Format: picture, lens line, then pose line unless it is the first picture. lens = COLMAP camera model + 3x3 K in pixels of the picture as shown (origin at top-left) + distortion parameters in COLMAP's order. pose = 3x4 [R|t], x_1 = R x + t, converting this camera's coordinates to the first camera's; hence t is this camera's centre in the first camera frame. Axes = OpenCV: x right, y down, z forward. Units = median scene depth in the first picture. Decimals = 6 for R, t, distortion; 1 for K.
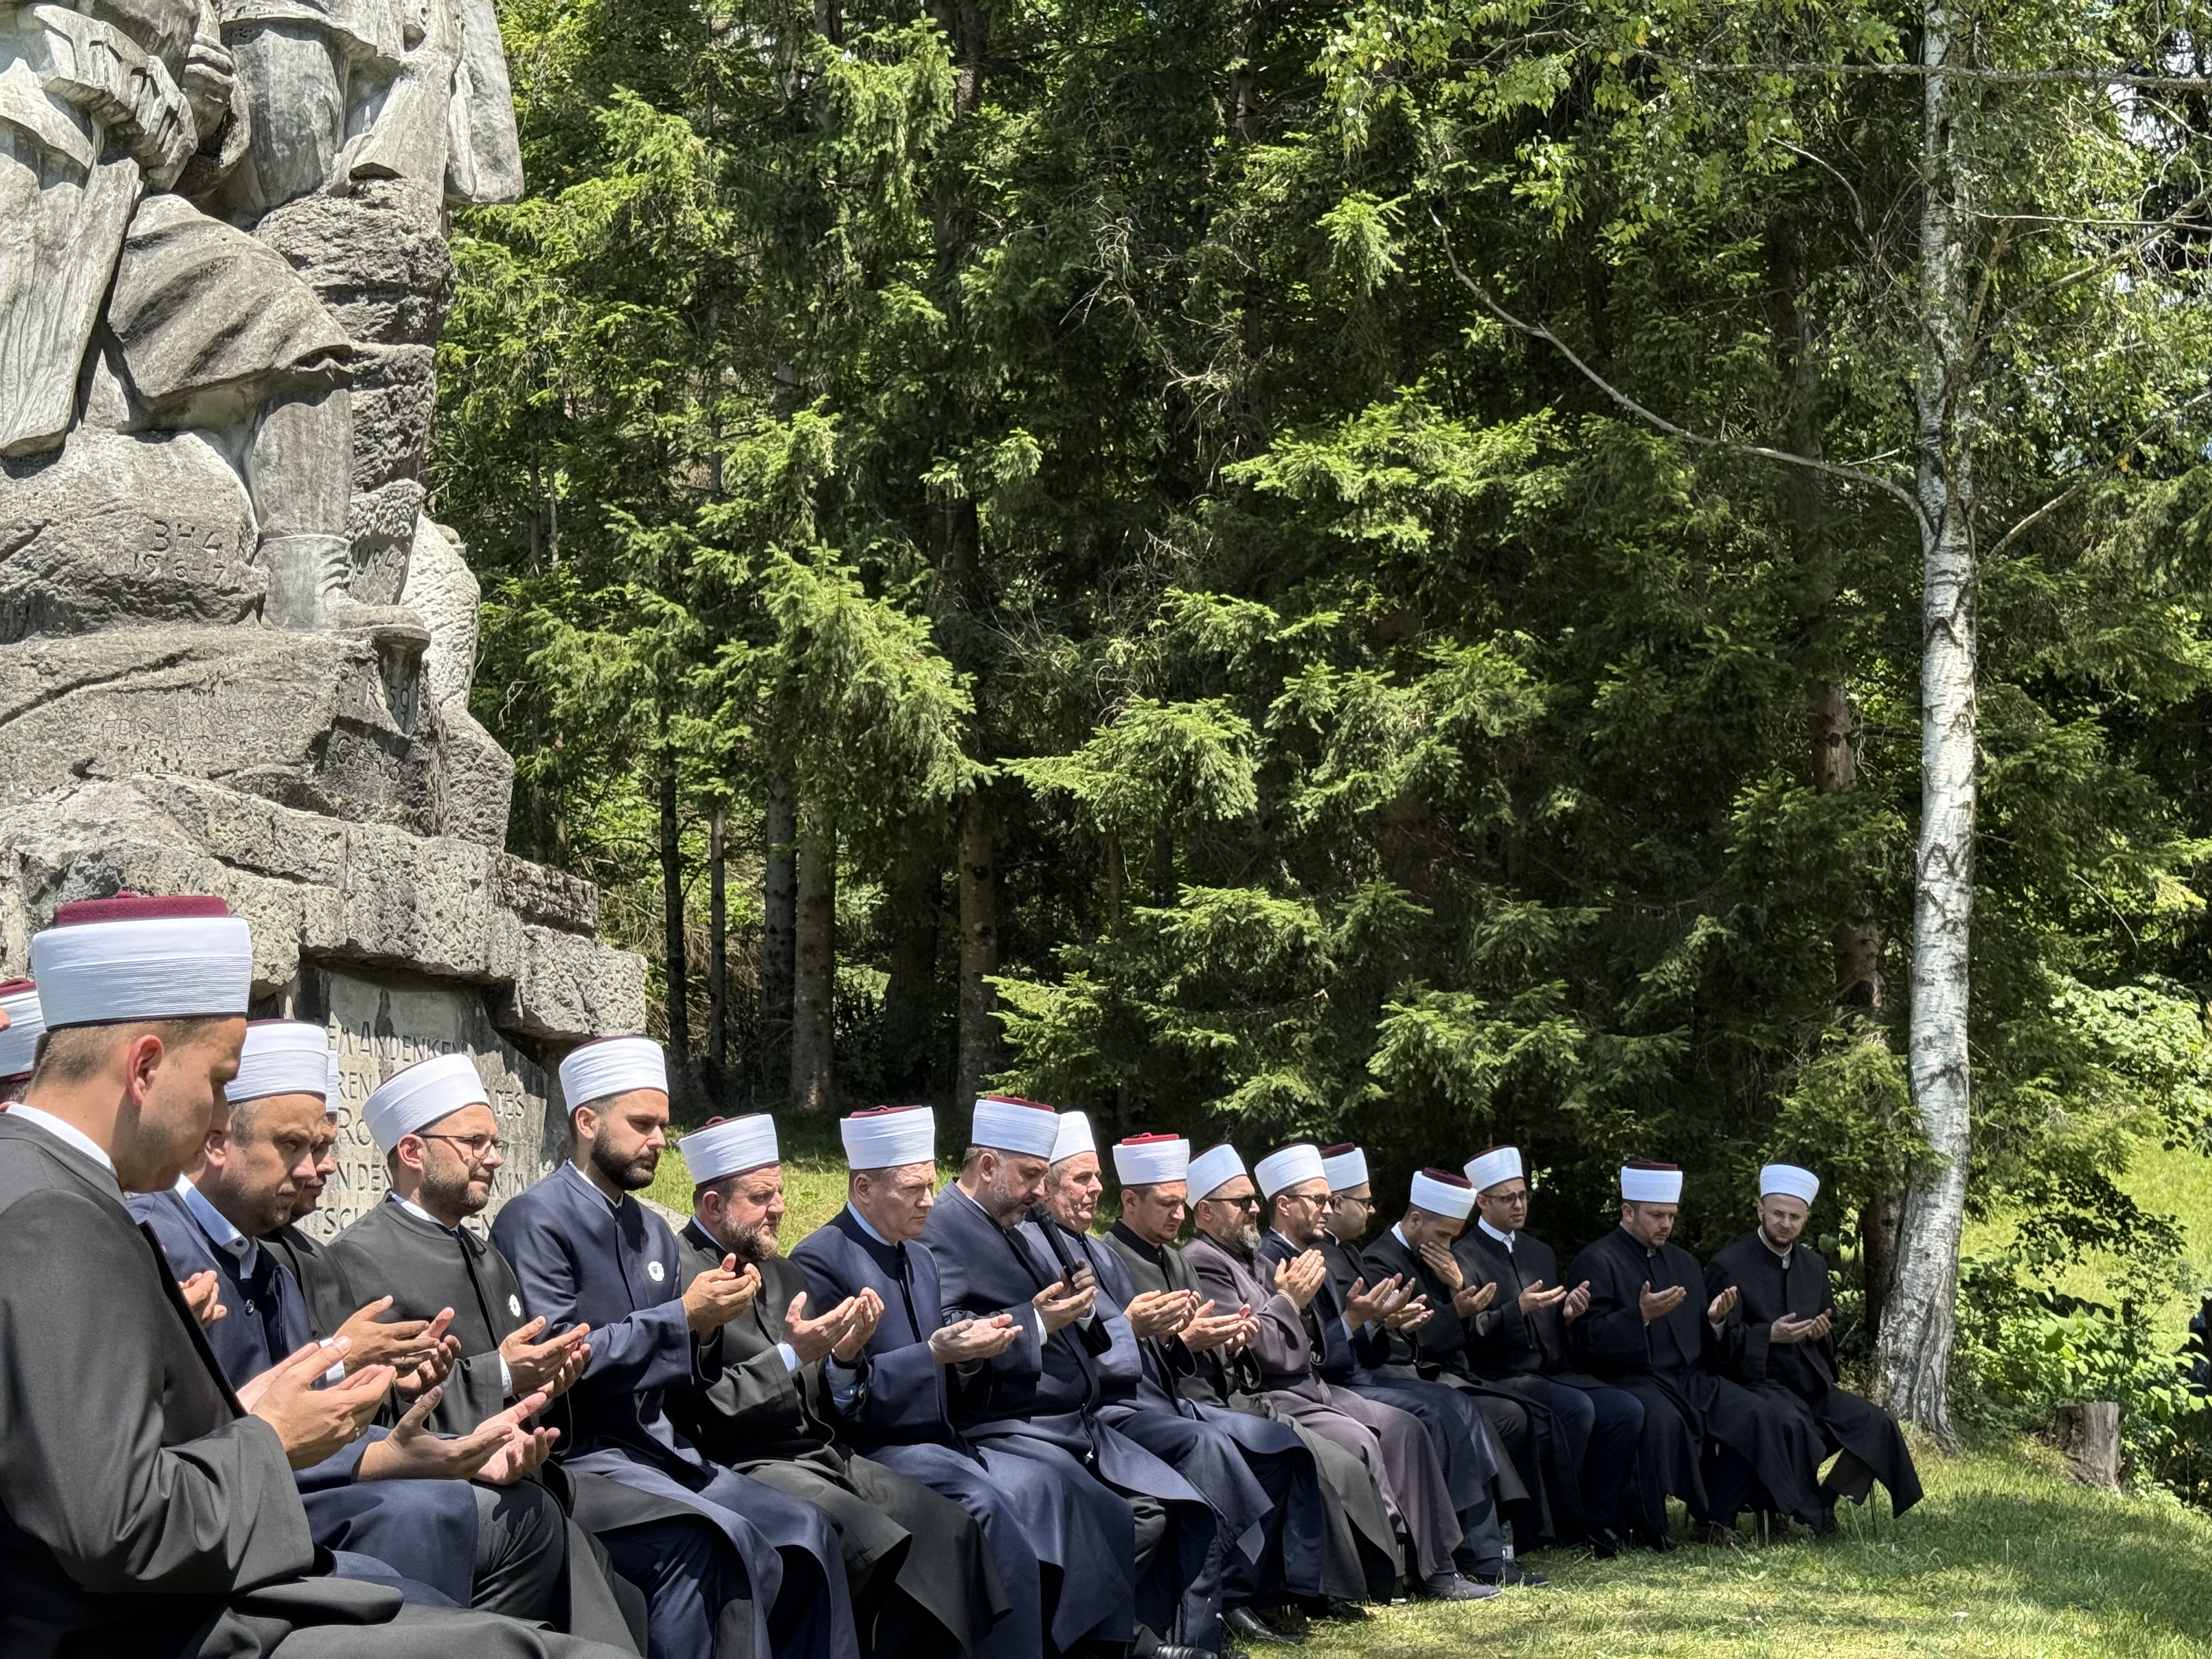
lens RADIAL K [[3096.0, 0, 1114.4], [0, 3096.0, 838.5], [0, 0, 1]] dist [0.118095, 0.000000]
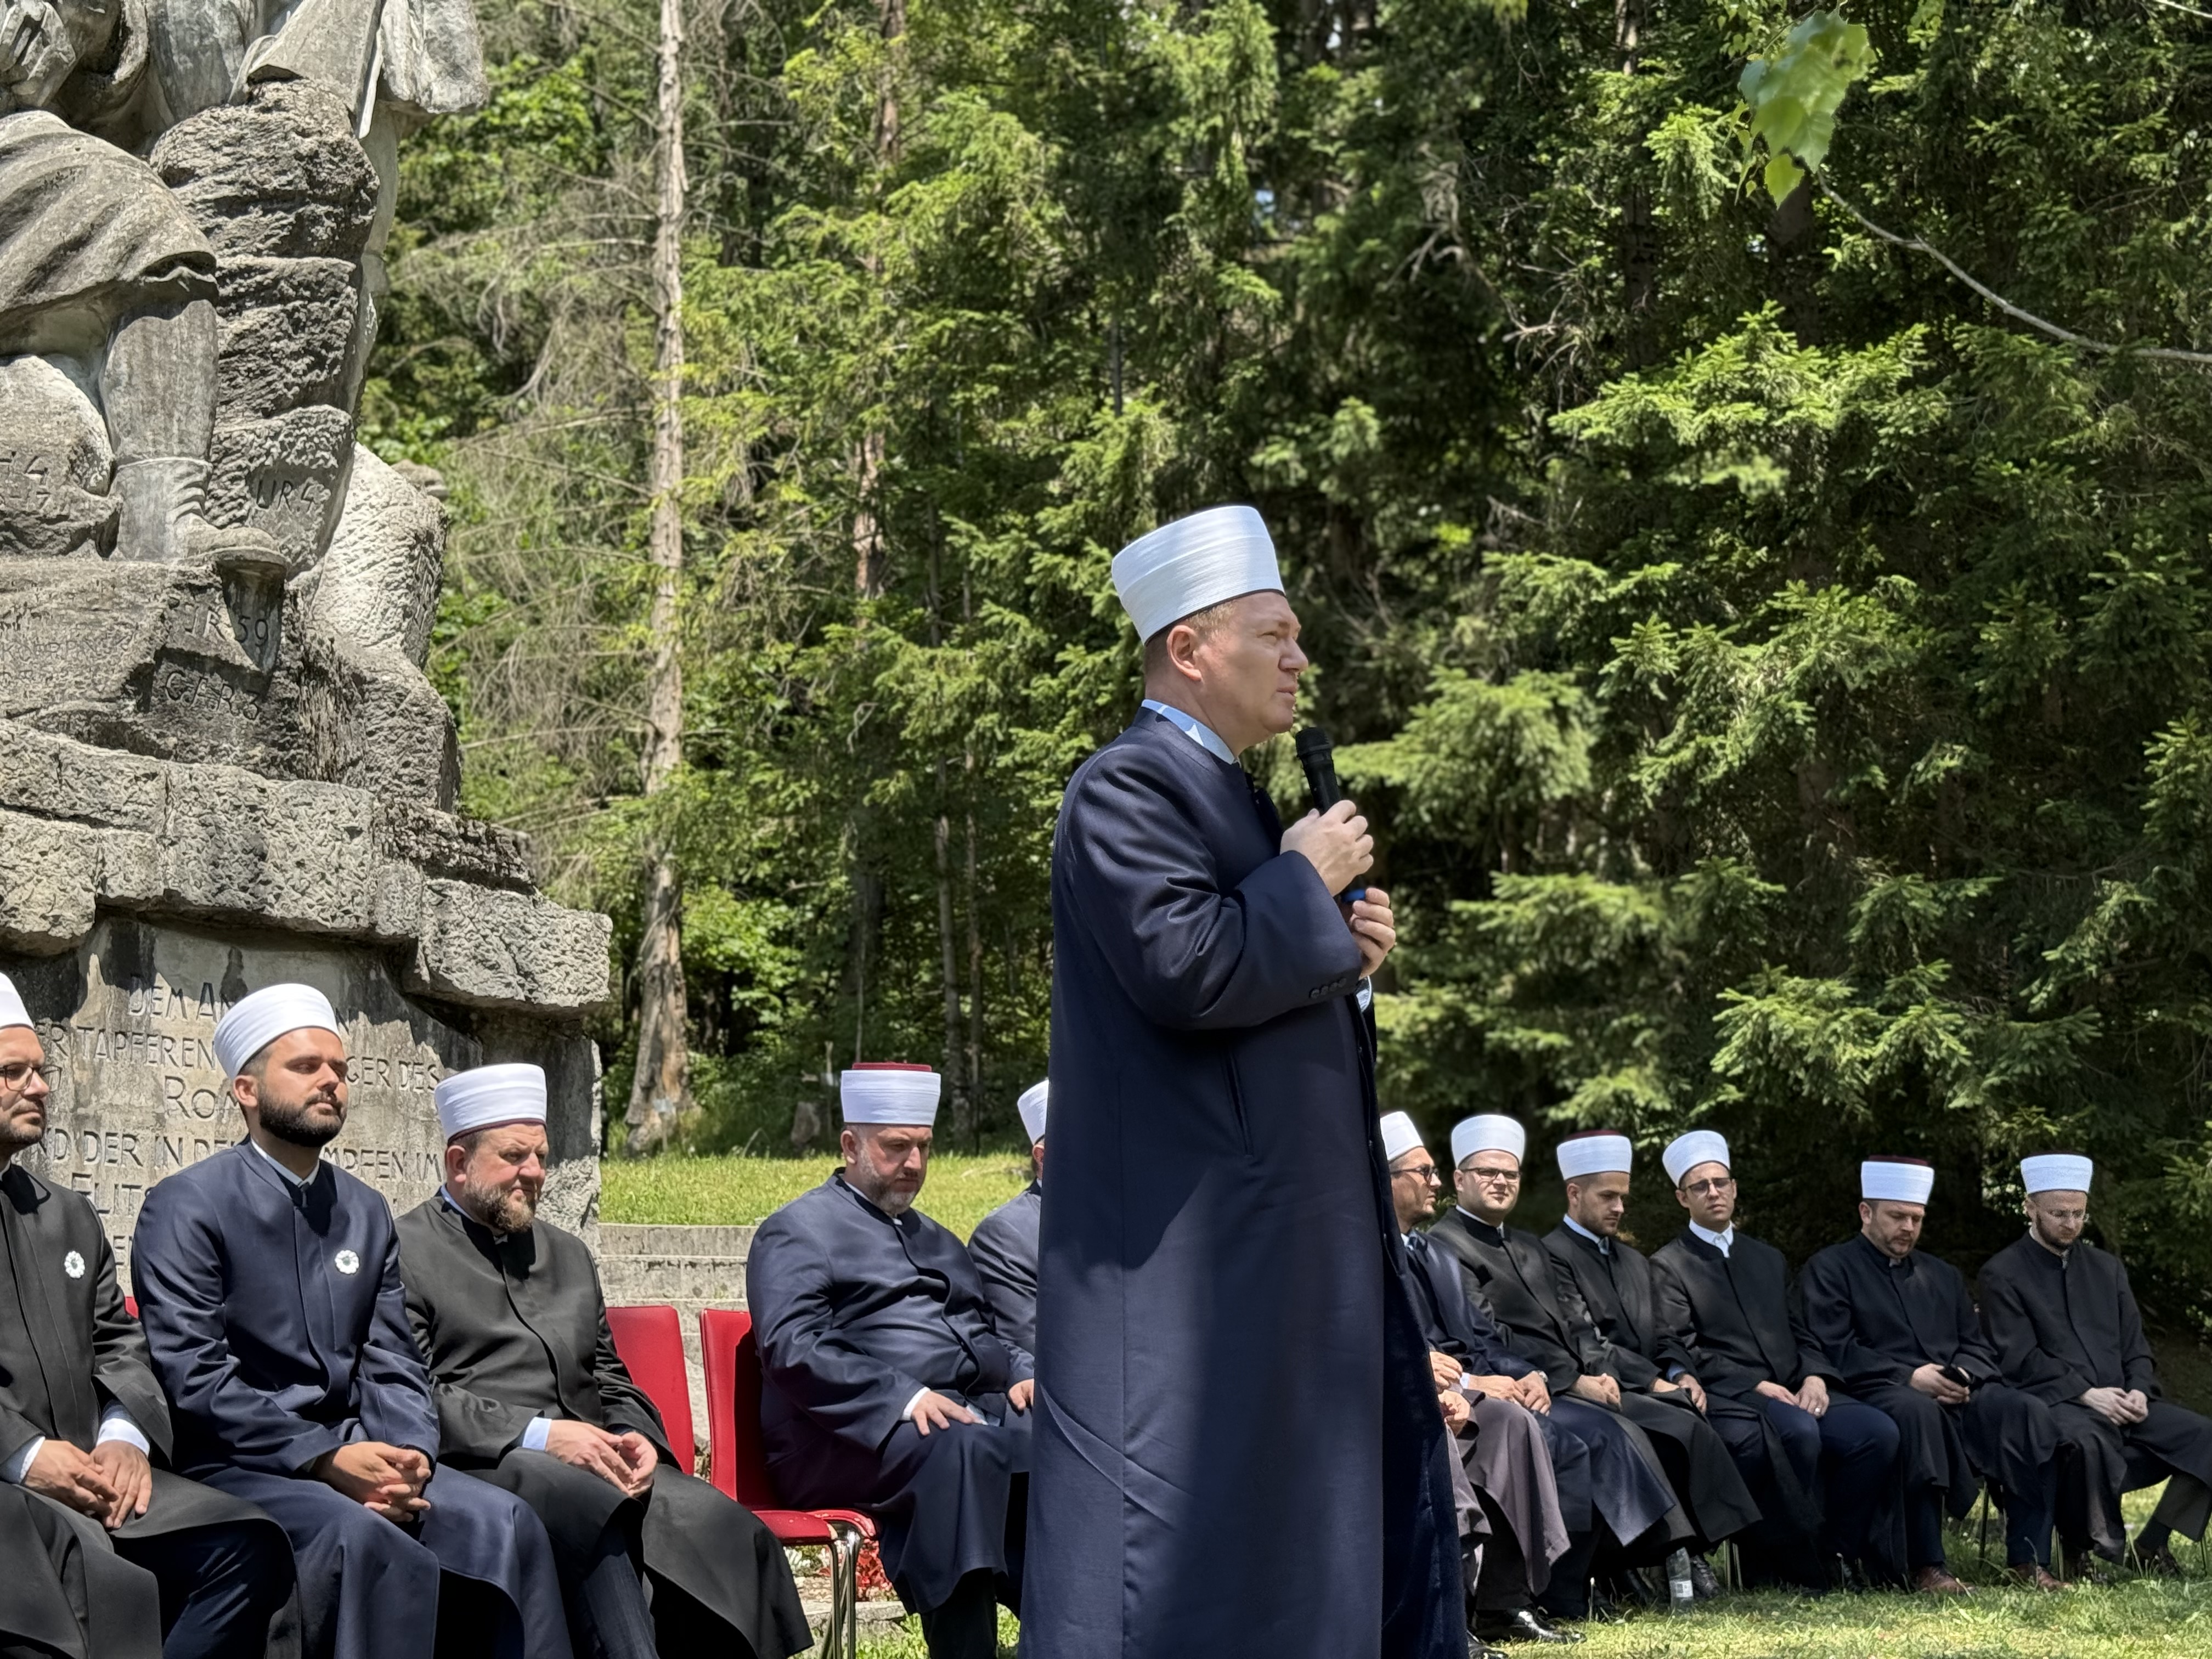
lens RADIAL K [[3096.0, 0, 1105.5], [0, 3096.0, 834.1], [0, 0, 1]] dist [0.118095, 0.000000]
pose [[0.976809, -0.047090, -0.208868, 0.195285], [0.042069, 0.998710, -0.028418, 0.049608], [0.209937, 0.018972, 0.977531, 0.157631]]
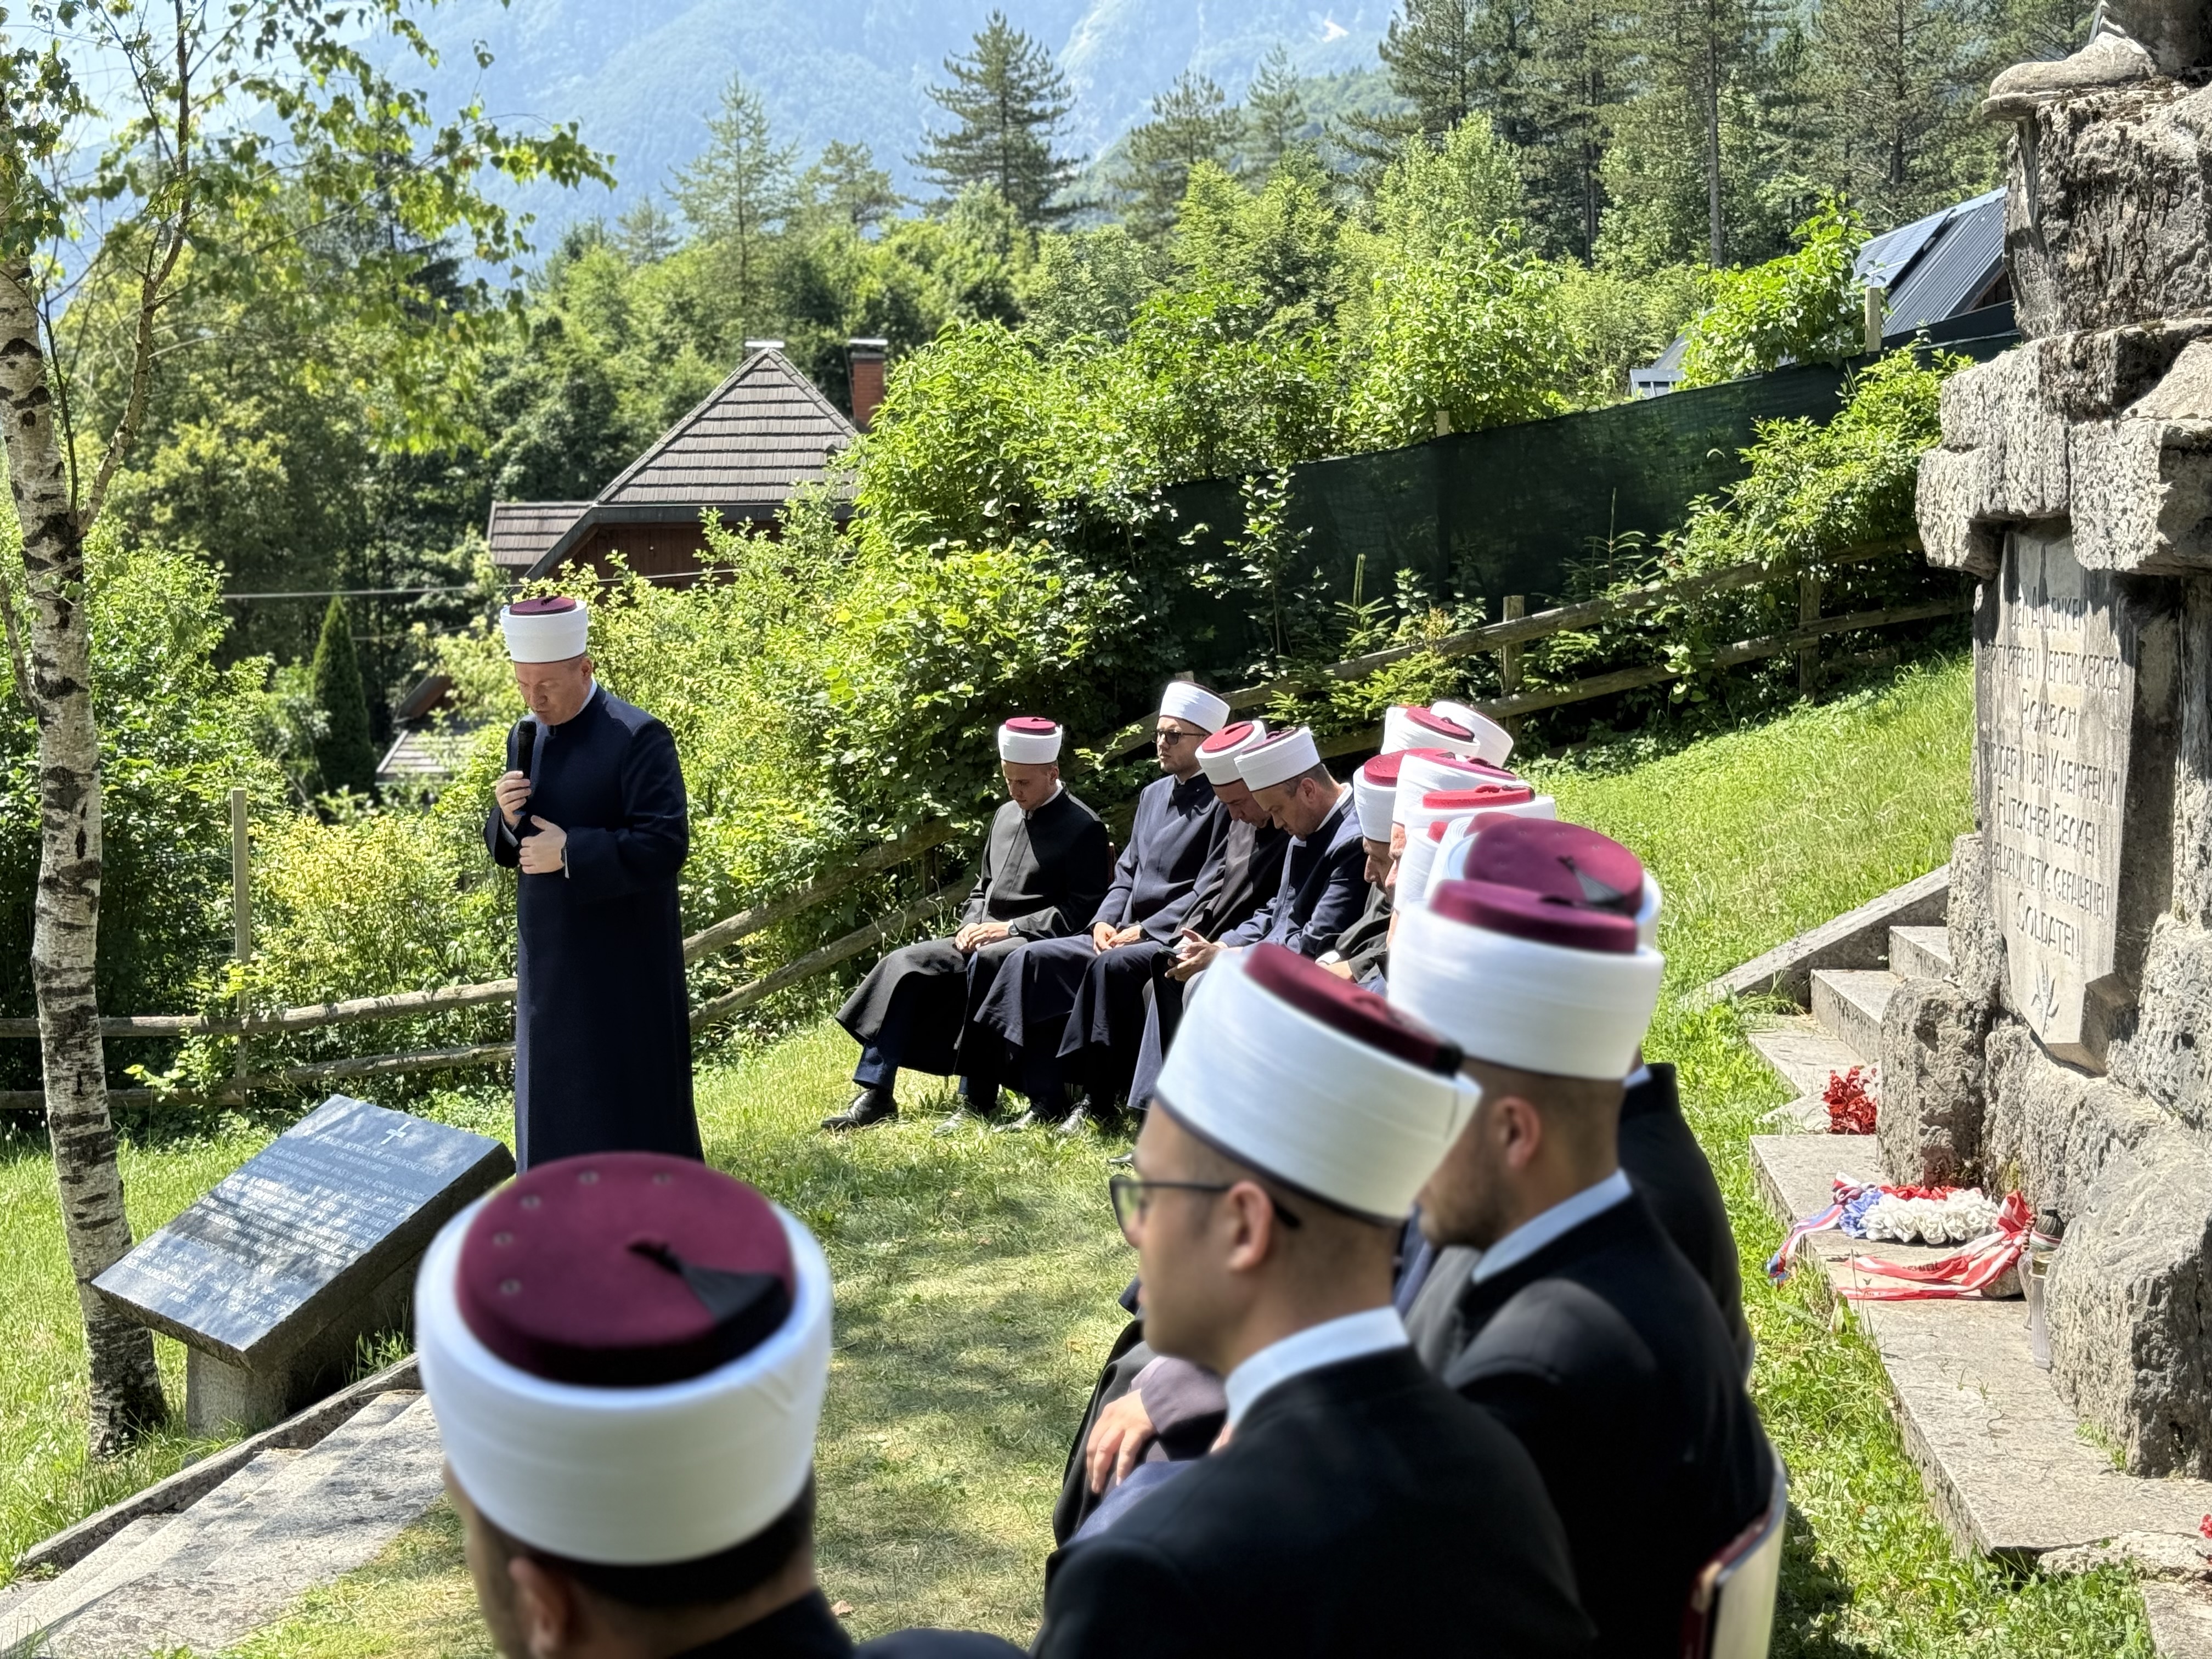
lens RADIAL K [[3096.0, 0, 1111.2], [0, 3096.0, 832.6], [0, 0, 1]] dist [0.118095, 0.000000]
pose [[-0.940271, 0.084958, -0.329656, 0.268023], [0.113206, 0.991281, -0.067424, 0.145837], [0.321054, -0.100716, -0.941690, 1.624283]]
